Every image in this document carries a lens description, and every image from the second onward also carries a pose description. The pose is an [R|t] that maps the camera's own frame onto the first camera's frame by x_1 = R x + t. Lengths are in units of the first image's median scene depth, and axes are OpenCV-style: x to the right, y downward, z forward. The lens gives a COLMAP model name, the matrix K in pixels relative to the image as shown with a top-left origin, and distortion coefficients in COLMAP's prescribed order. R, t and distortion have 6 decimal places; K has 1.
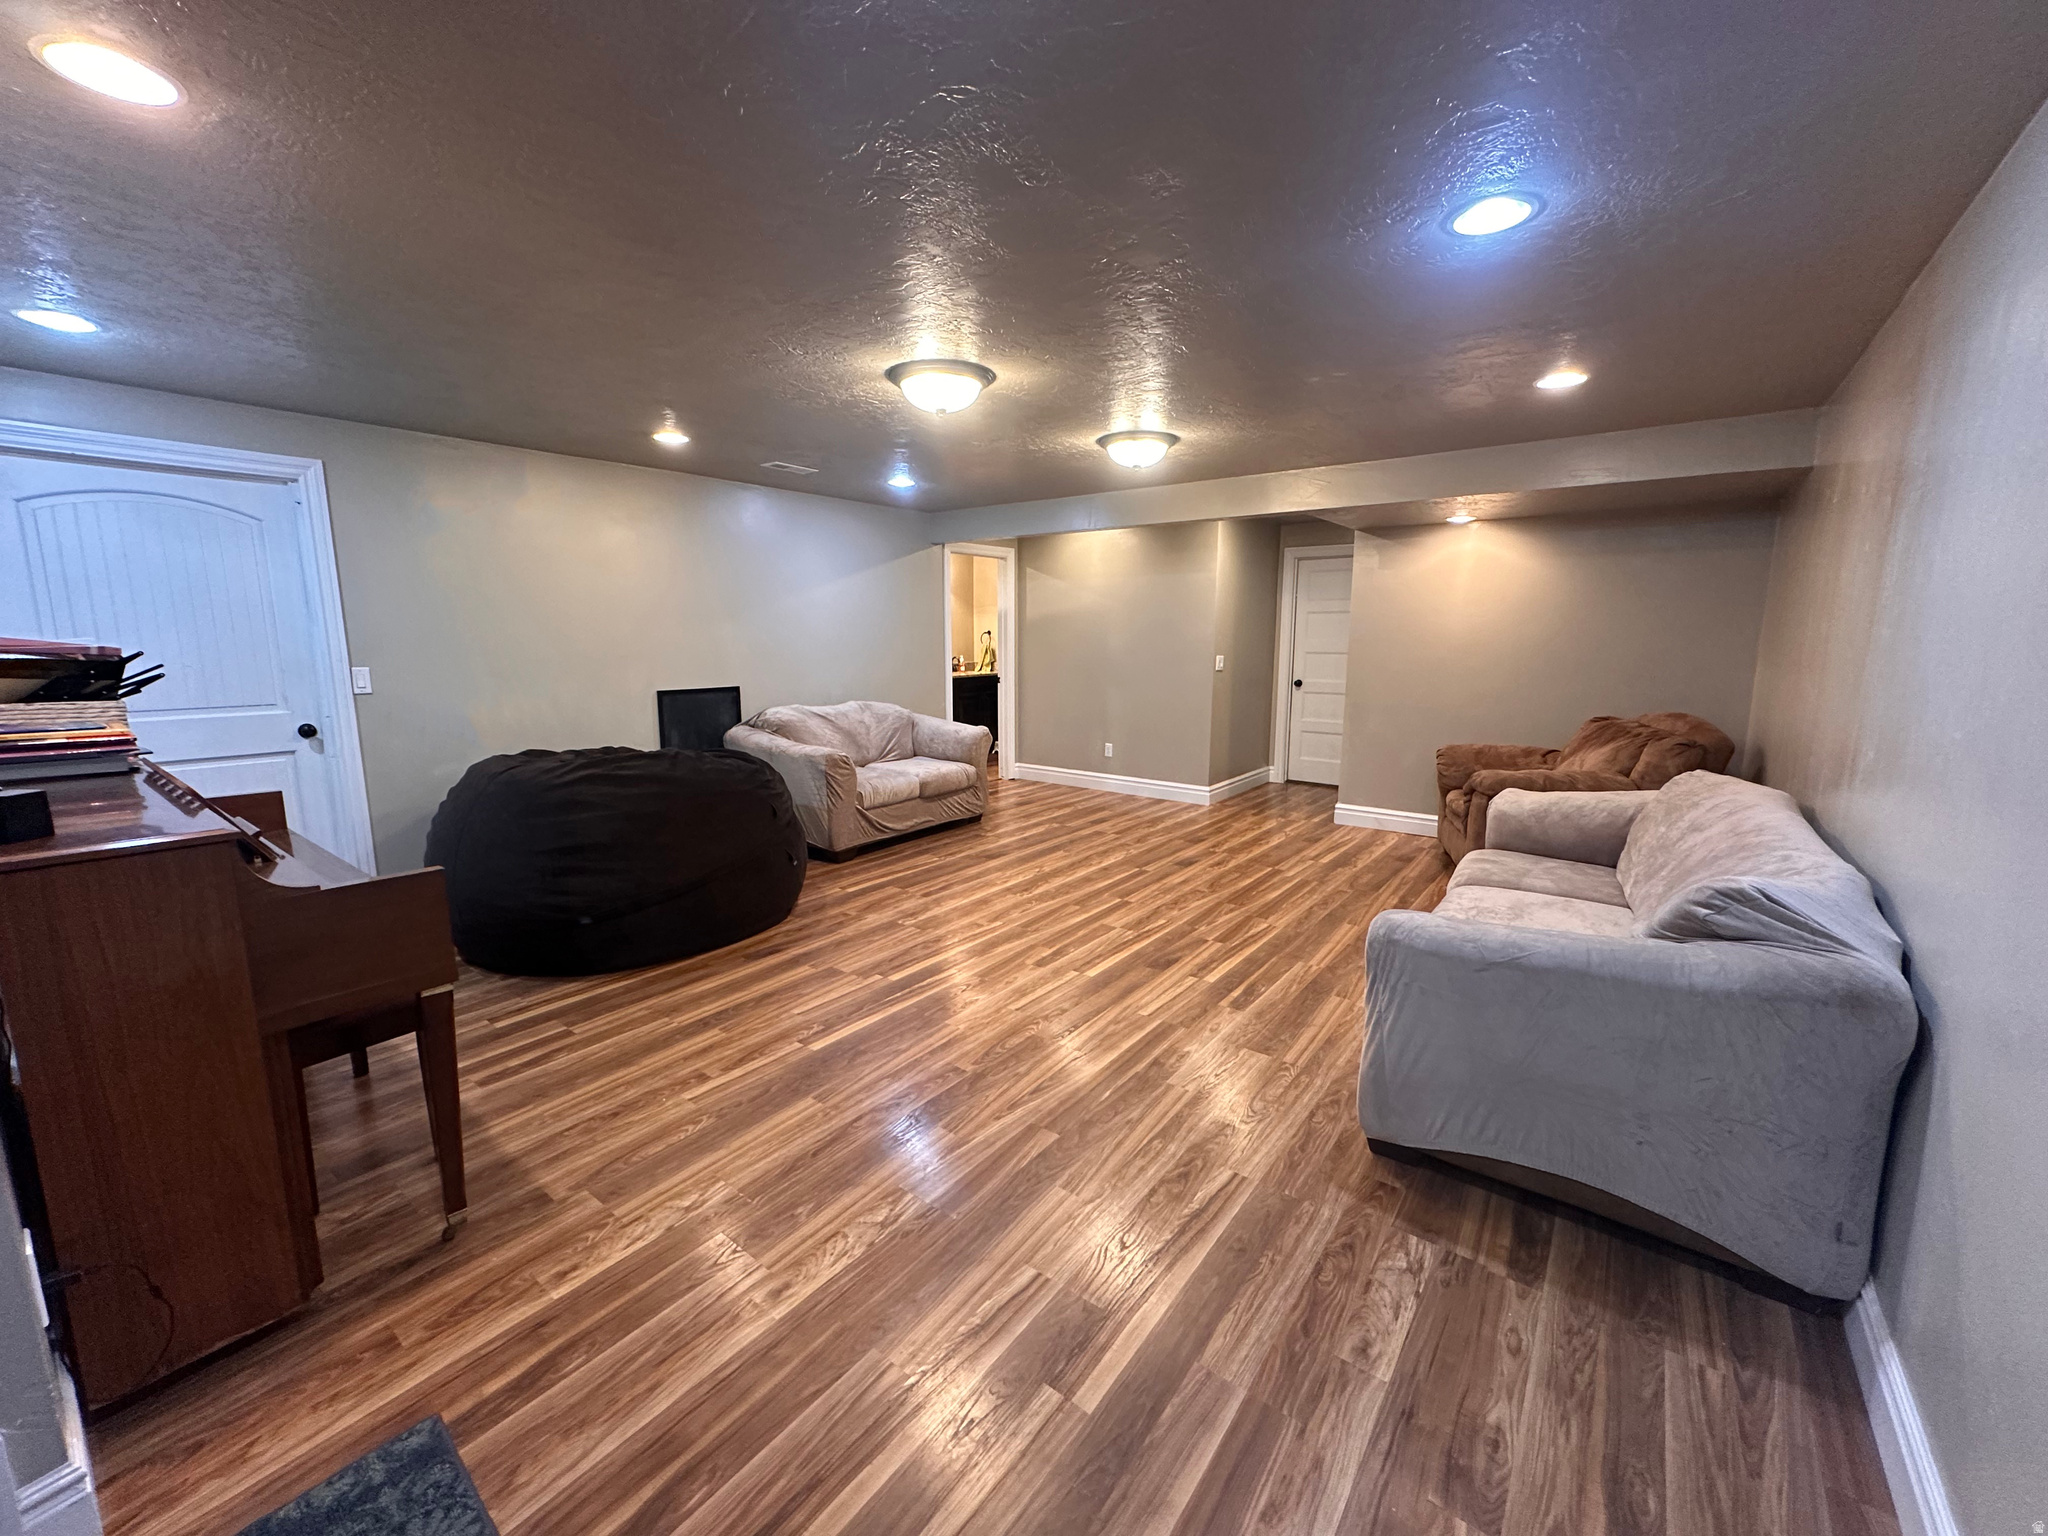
lens RADIAL K [[813.9, 0, 1022.8], [0, 813.9, 764.5], [0, 0, 1]] dist [-0.001296, -0.000089]
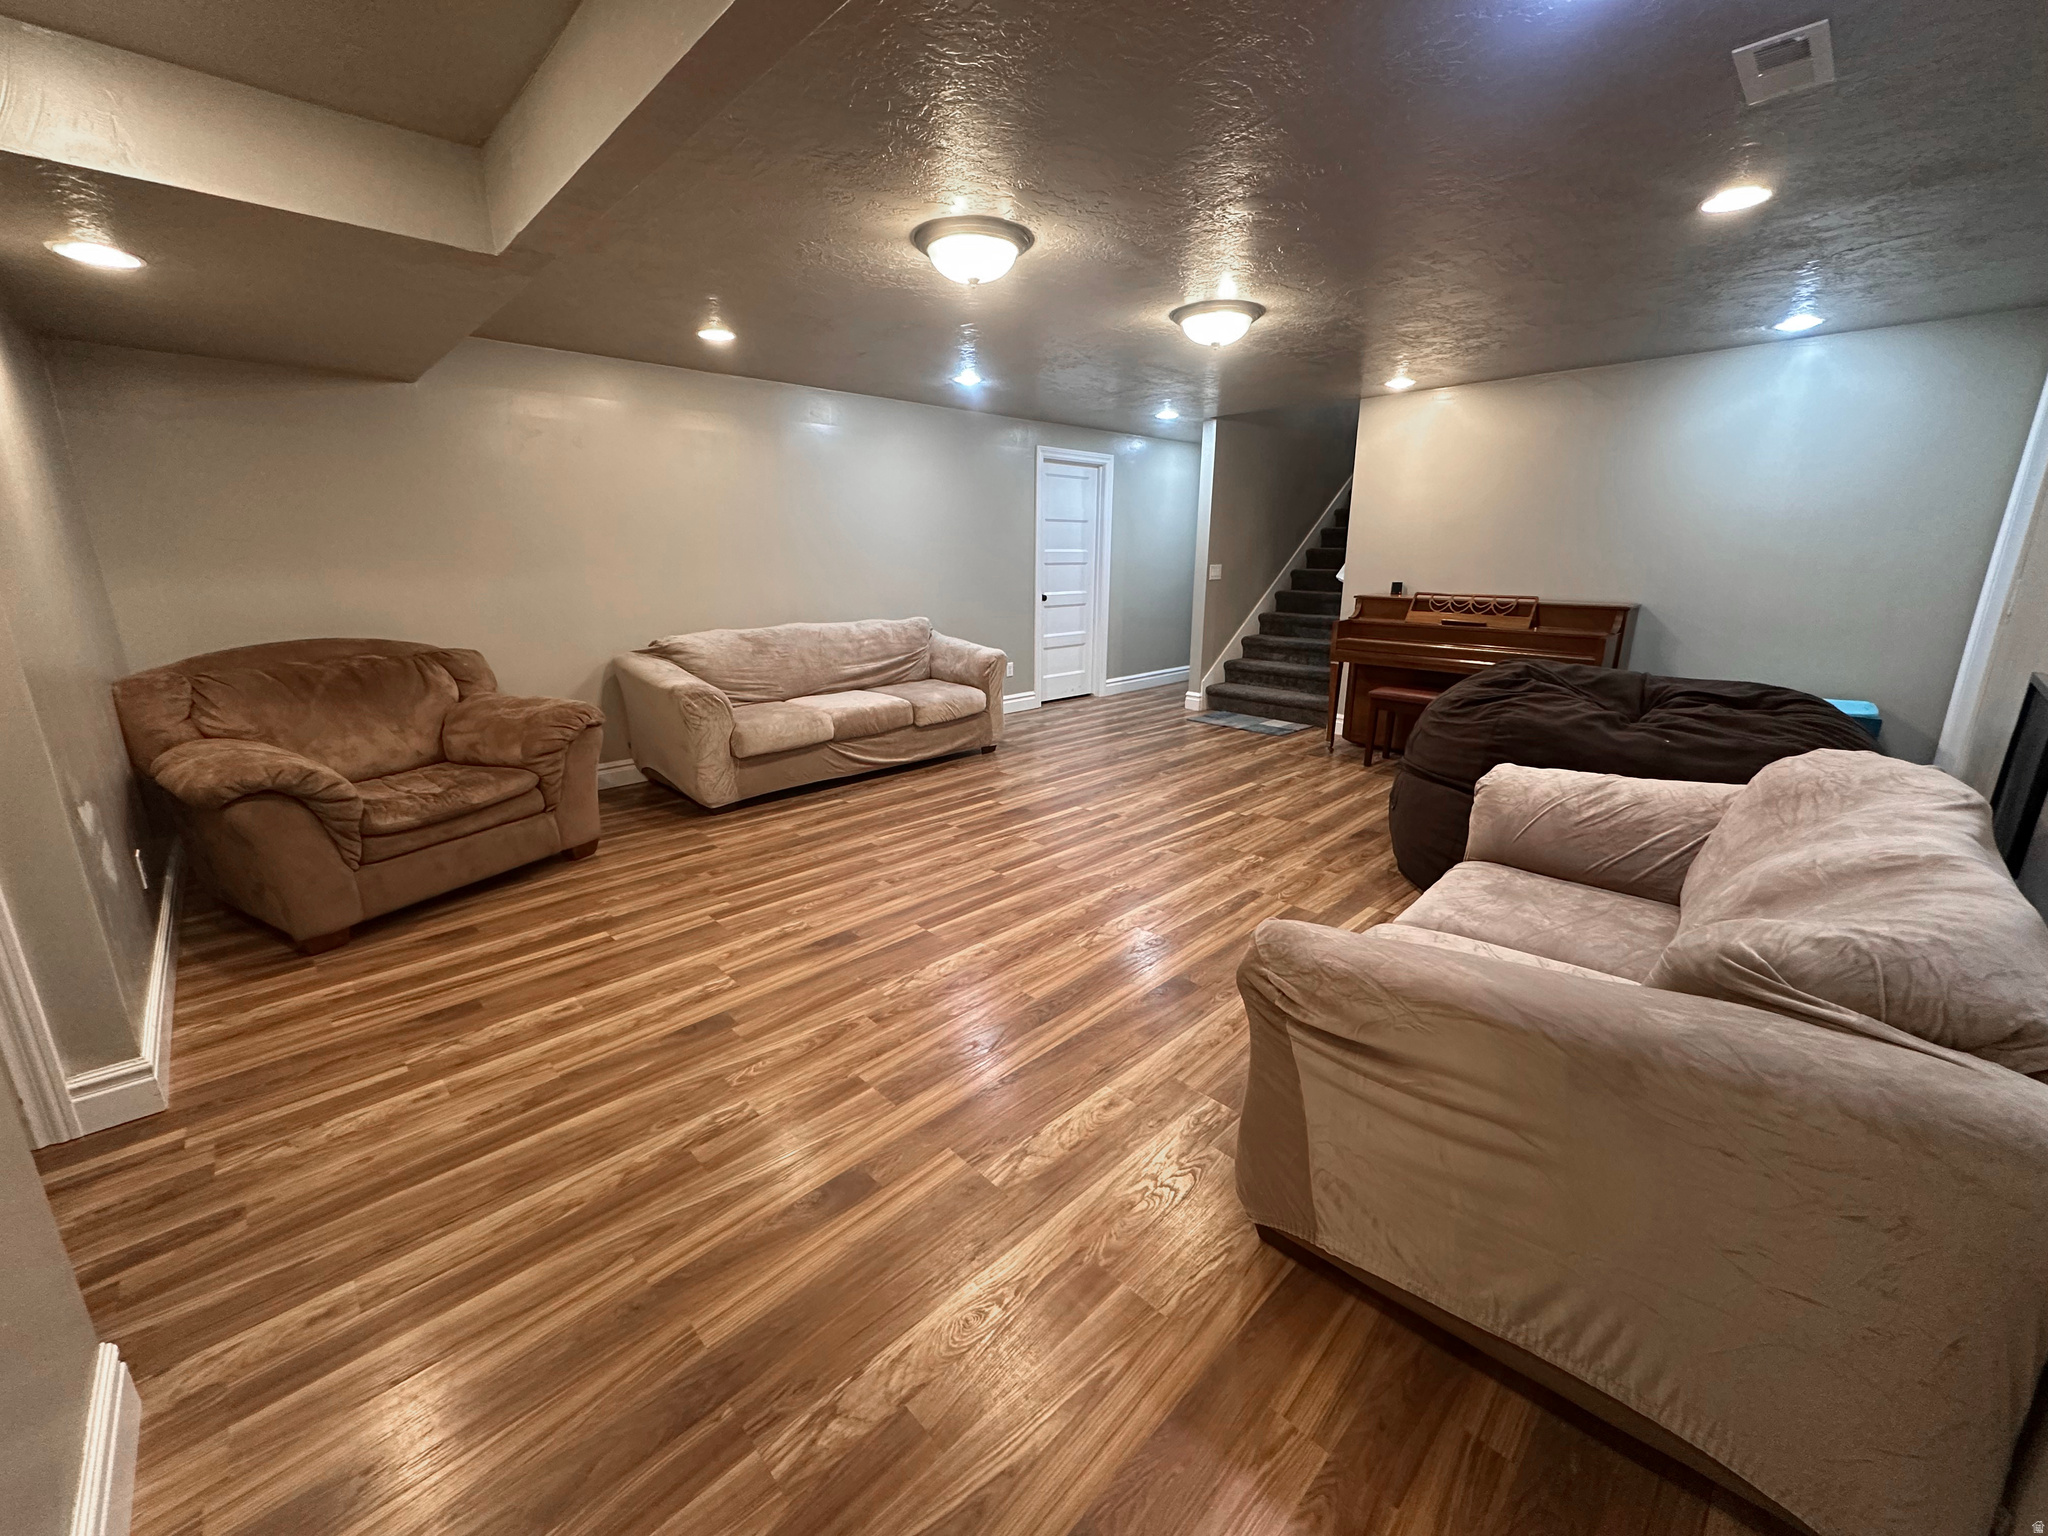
lens RADIAL K [[813.9, 0, 1022.8], [0, 813.9, 764.5], [0, 0, 1]] dist [-0.001296, -0.000089]
pose [[-0.989061, -0.037154, 0.142753, -0.010414], [0.024287, 0.913534, 0.406036, -0.262875], [-0.145496, 0.405061, -0.902639, 1.696983]]
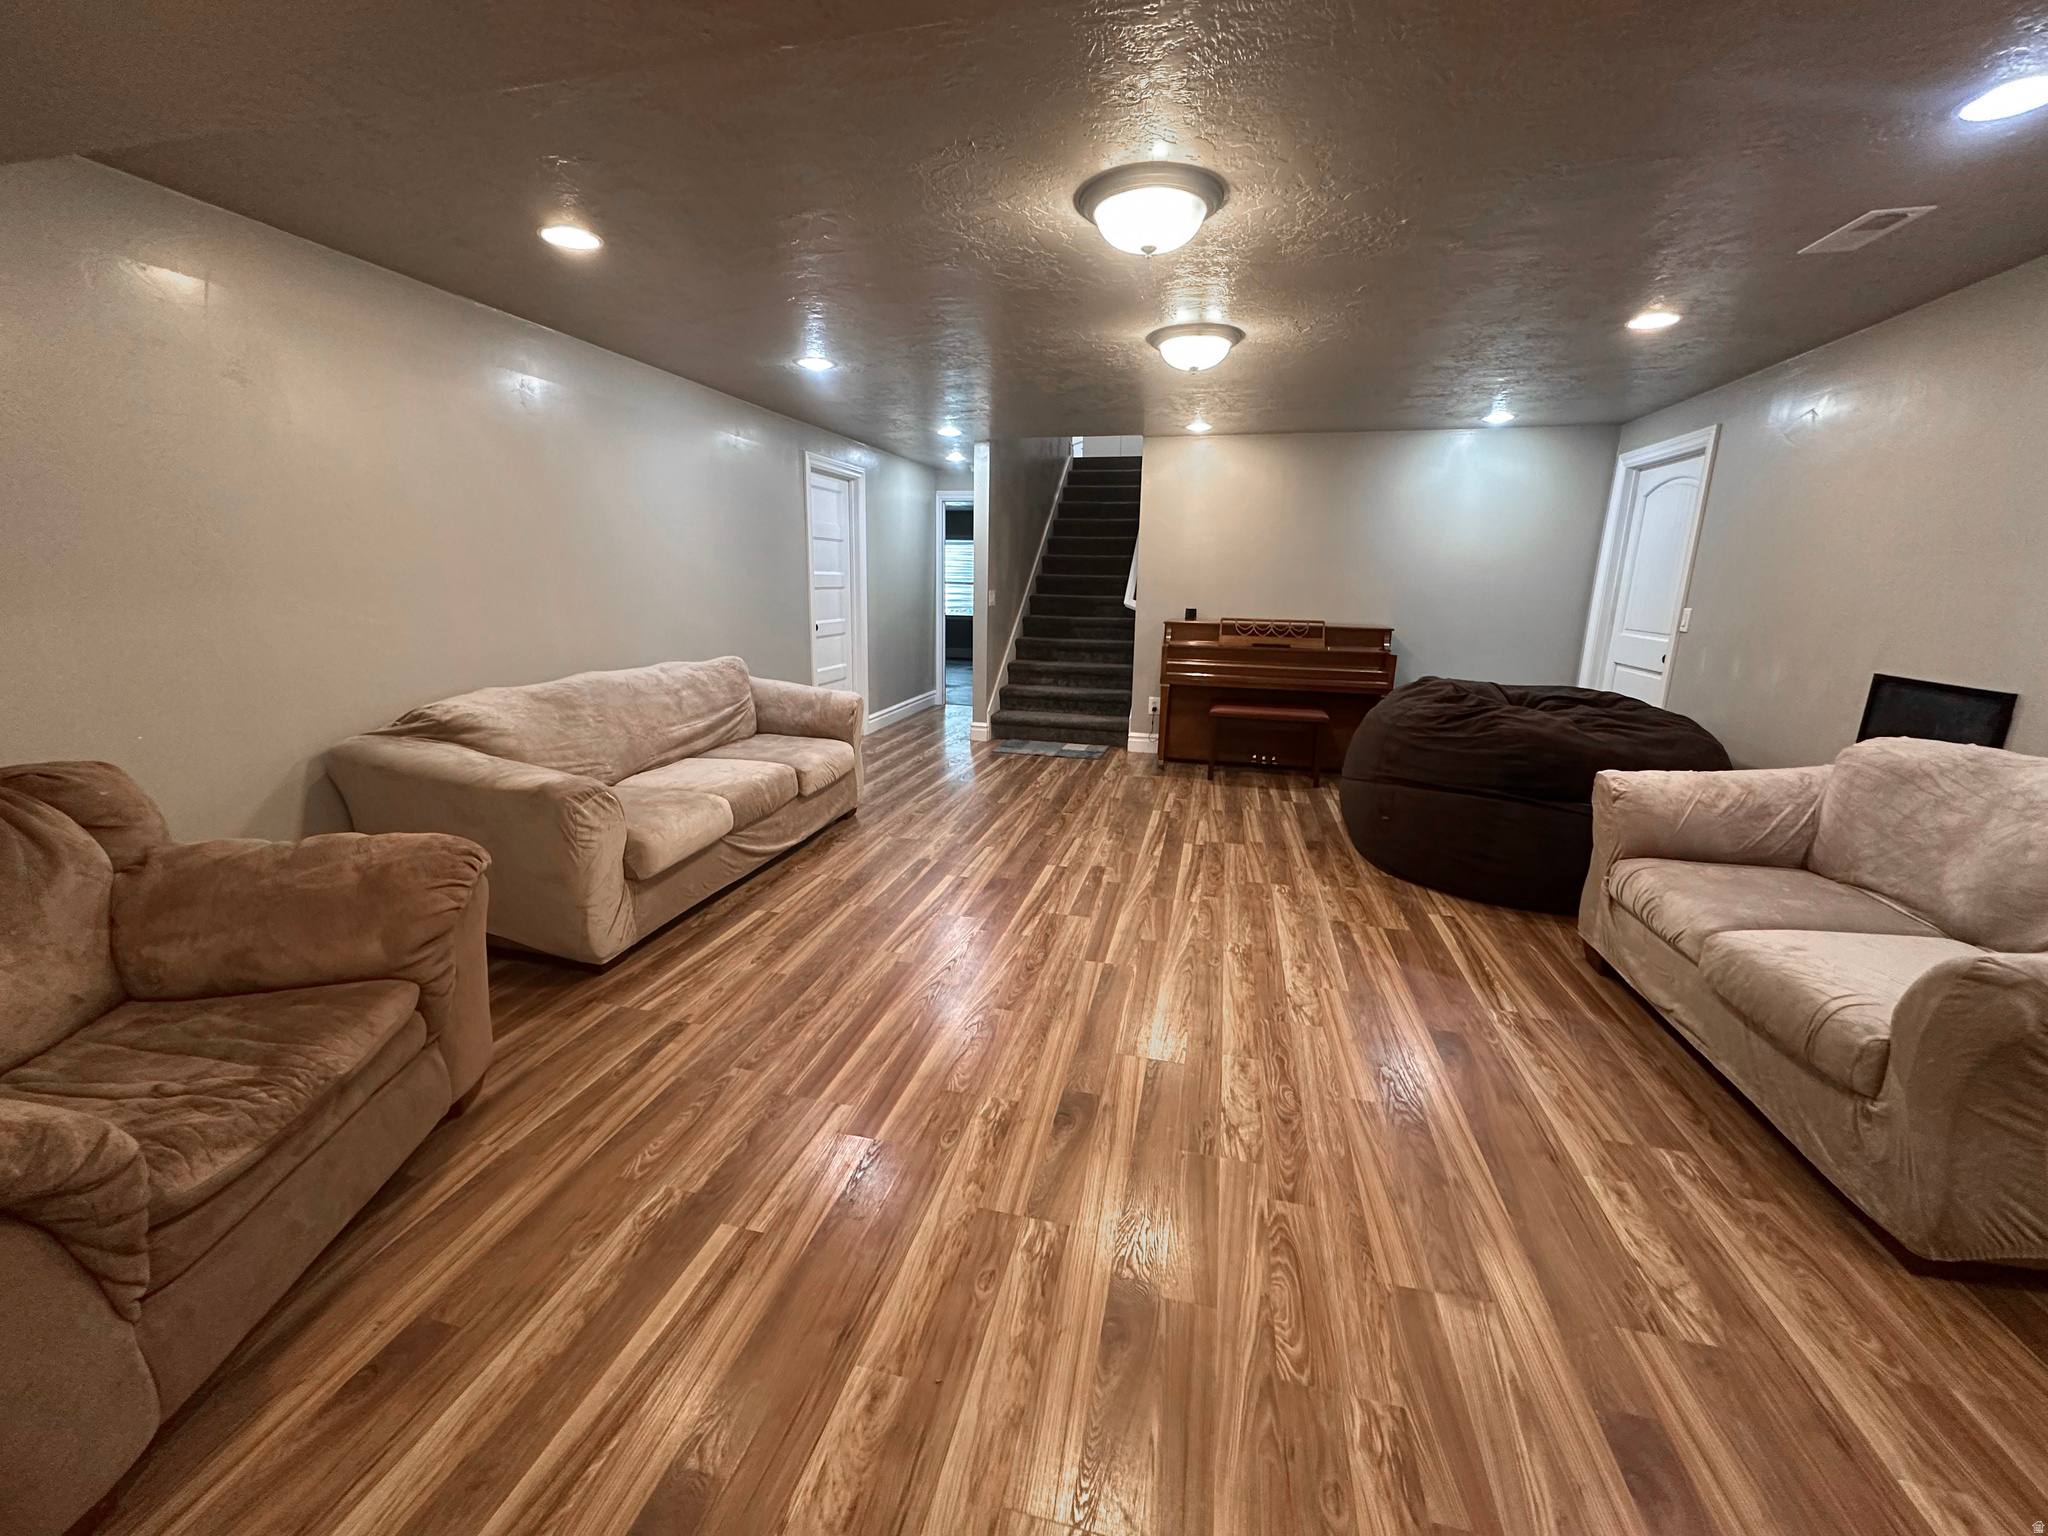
lens RADIAL K [[813.9, 0, 1022.8], [0, 813.9, 764.5], [0, 0, 1]] dist [-0.001296, -0.000089]
pose [[-0.914171, 0.076069, -0.398127, 0.444251], [-0.082688, 0.926577, 0.366904, -0.230812], [0.396805, 0.368333, -0.840759, 1.493584]]
